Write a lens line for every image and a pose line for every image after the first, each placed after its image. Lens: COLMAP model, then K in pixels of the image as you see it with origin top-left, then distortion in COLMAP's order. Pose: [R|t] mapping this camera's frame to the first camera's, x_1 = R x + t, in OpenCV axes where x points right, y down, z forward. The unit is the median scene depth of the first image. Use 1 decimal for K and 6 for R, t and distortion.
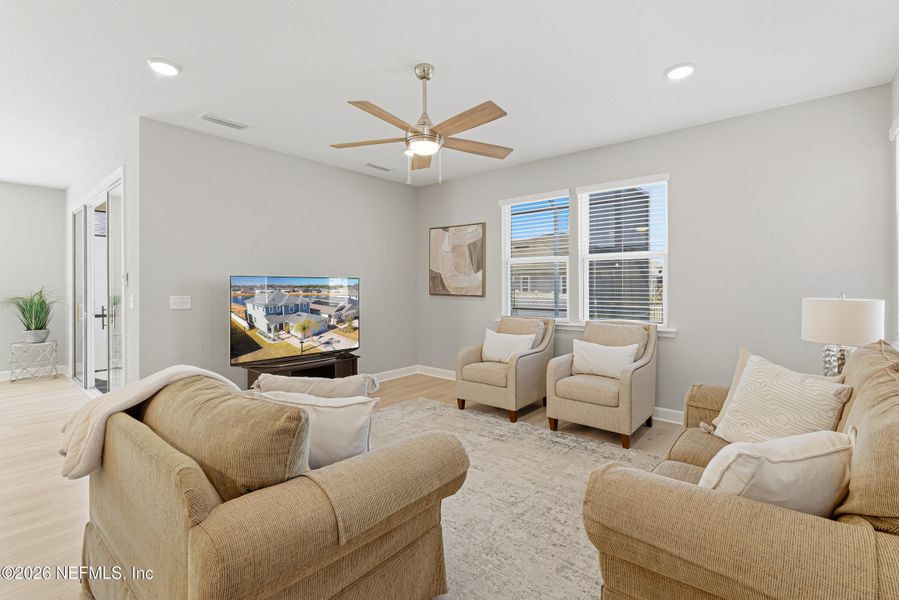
lens RADIAL K [[414.3, 0, 448.5], [0, 414.3, 286.4], [0, 0, 1]] dist [0.004558, 0.000433]
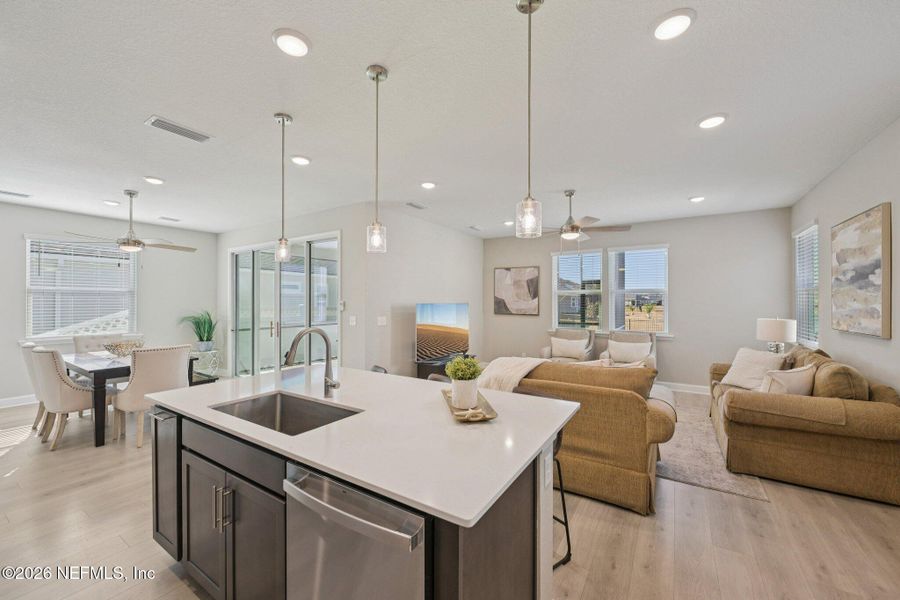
lens RADIAL K [[352.3, 0, 451.0], [0, 352.3, 301.2], [0, 0, 1]] dist [0.002289, 0.000182]
pose [[0.990955, 0.003125, 0.134155, -0.483219], [-0.002962, 0.999995, -0.001418, -0.028965], [-0.134159, 0.001007, 0.990959, -0.275710]]
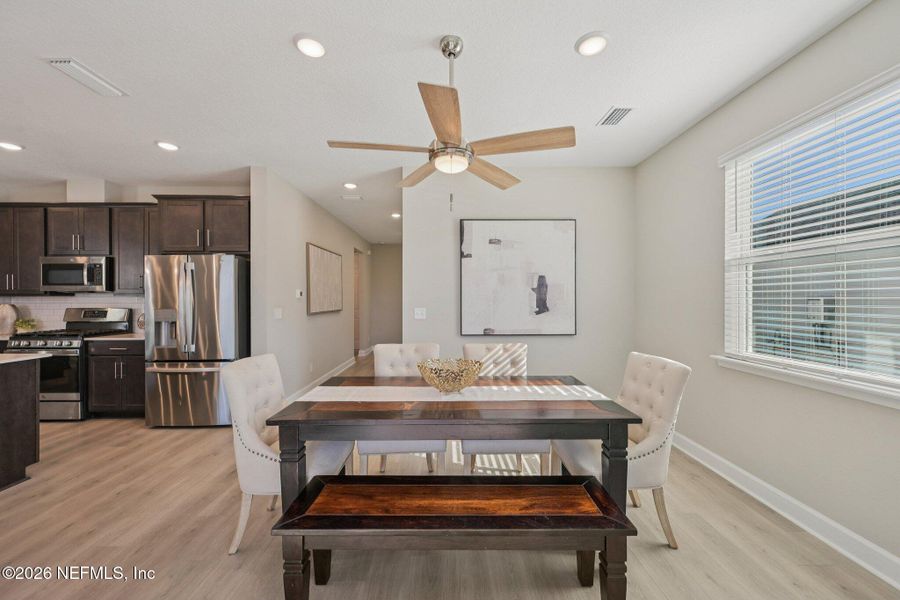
lens RADIAL K [[352.3, 0, 451.0], [0, 352.3, 301.2], [0, 0, 1]] dist [0.002289, 0.000182]
pose [[-0.748636, 0.004768, -0.662964, -0.919842], [0.003738, 0.999989, 0.002971, 0.000932], [0.662971, -0.000254, -0.748645, 1.137689]]
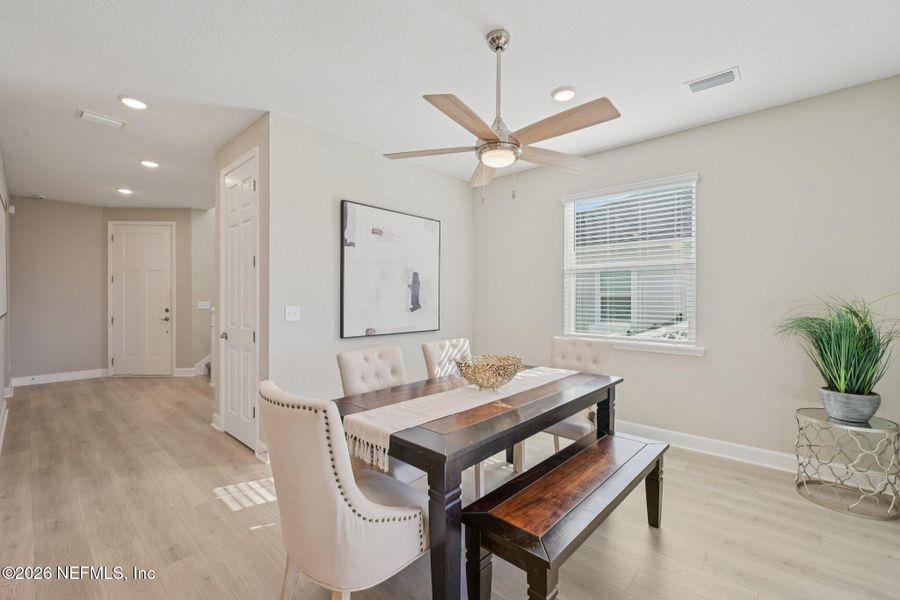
lens RADIAL K [[384.7, 0, 450.0], [0, 384.7, 300.0], [0, 0, 1]] dist [0.000945, 0.000175]
pose [[-0.030949, 0.003325, -0.999515, -0.729137], [-0.001868, 0.999993, 0.003384, 0.005359], [0.999519, 0.001972, -0.030943, 0.755533]]
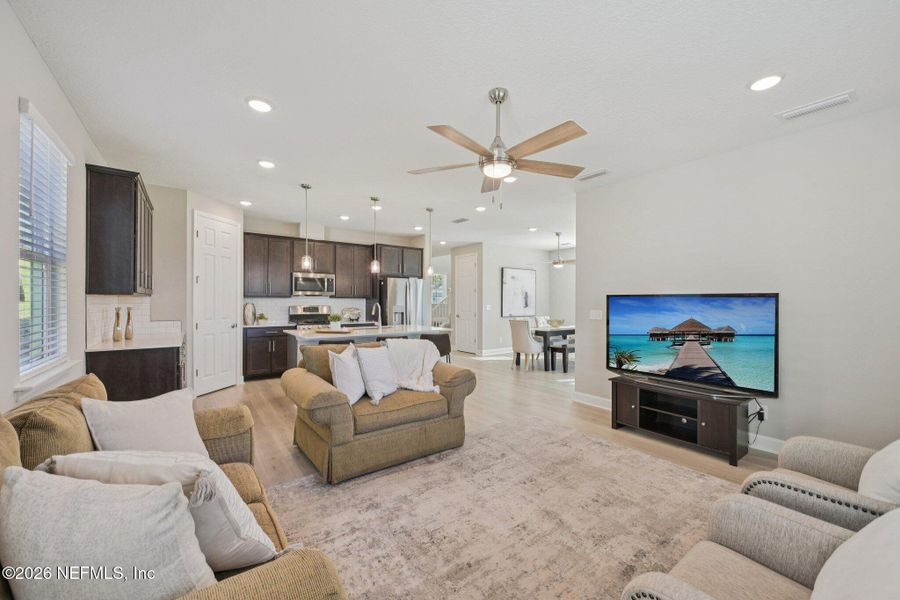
lens RADIAL K [[352.3, 0, 451.0], [0, 352.3, 301.2], [0, 0, 1]] dist [0.002289, 0.000182]
pose [[-0.226355, 0.001361, -0.974044, 0.516982], [-0.003402, 0.999992, 0.002188, -0.005939], [0.974039, 0.003809, -0.226348, 0.683041]]
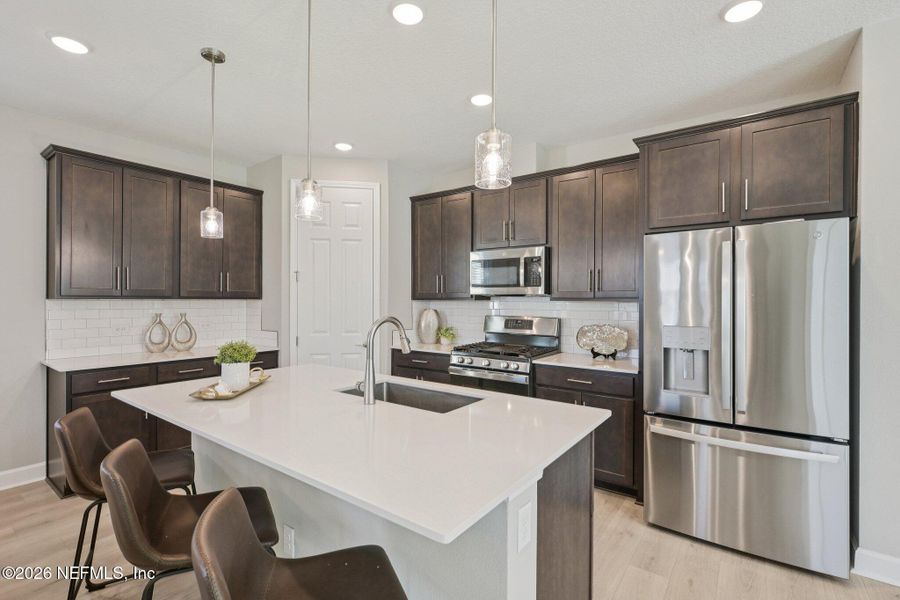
lens RADIAL K [[408.8, 0, 450.0], [0, 408.8, 300.0], [0, 0, 1]] dist [0.000793, 0.000167]
pose [[-0.997156, -0.001410, -0.075354, -0.620654], [-0.001552, 0.999997, 0.001816, -0.016725], [0.075351, 0.001928, -0.997155, 0.600035]]
